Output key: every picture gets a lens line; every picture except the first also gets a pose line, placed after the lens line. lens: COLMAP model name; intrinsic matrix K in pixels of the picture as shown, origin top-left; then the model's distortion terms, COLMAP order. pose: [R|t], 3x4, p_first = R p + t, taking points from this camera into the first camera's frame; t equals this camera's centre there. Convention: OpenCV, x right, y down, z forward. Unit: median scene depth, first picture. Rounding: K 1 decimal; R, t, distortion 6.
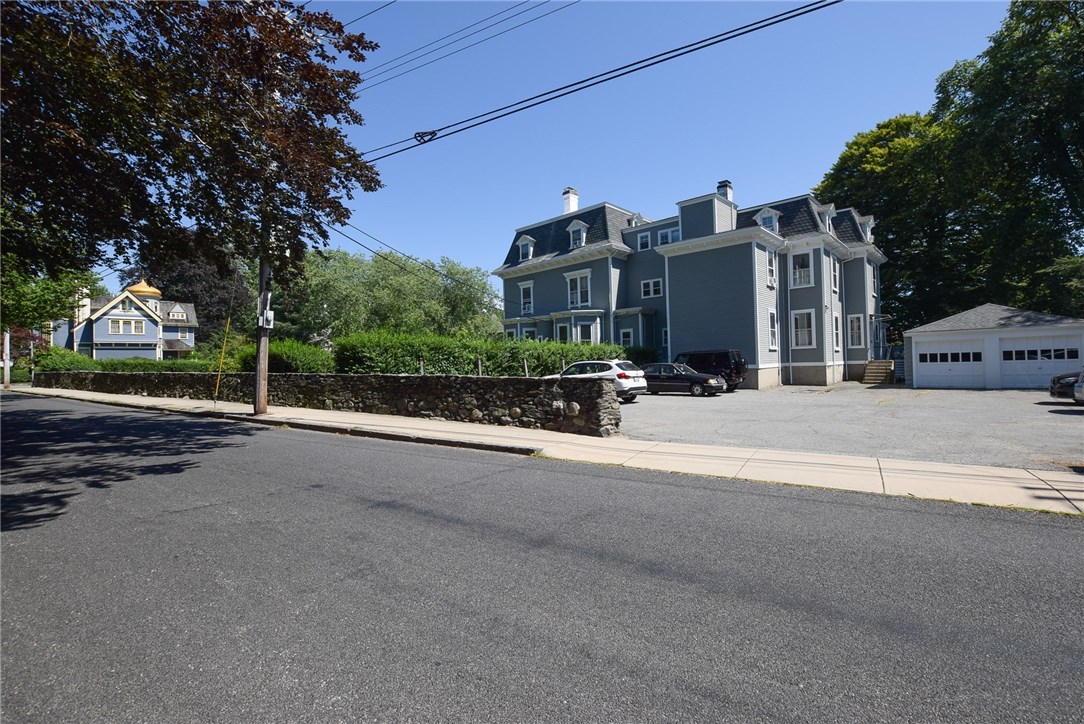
lens RADIAL K [[480.6, 0, 543.5], [0, 480.6, 358.4], [0, 0, 1]] dist [-0.035642, 0.005591]
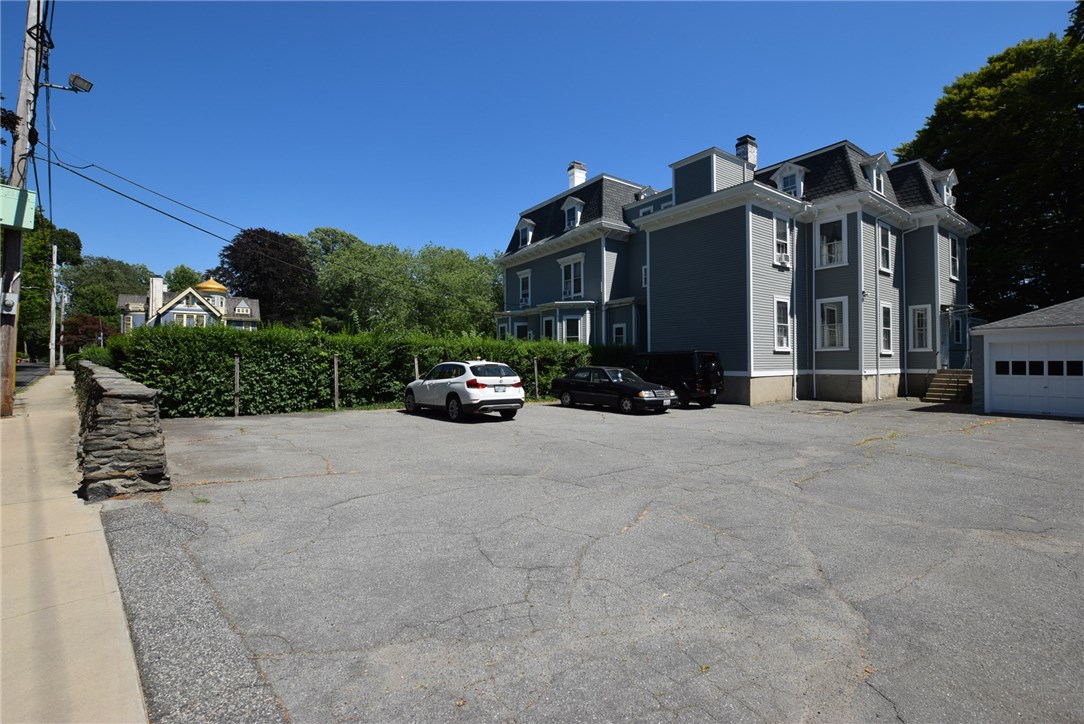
lens RADIAL K [[480.6, 0, 543.5], [0, 480.6, 358.4], [0, 0, 1]] dist [-0.035642, 0.005591]
pose [[0.980649, 0.019932, -0.194758, 0.208818], [-0.019175, 0.999799, 0.005774, -0.003815], [0.194834, -0.001928, 0.980834, 0.161339]]
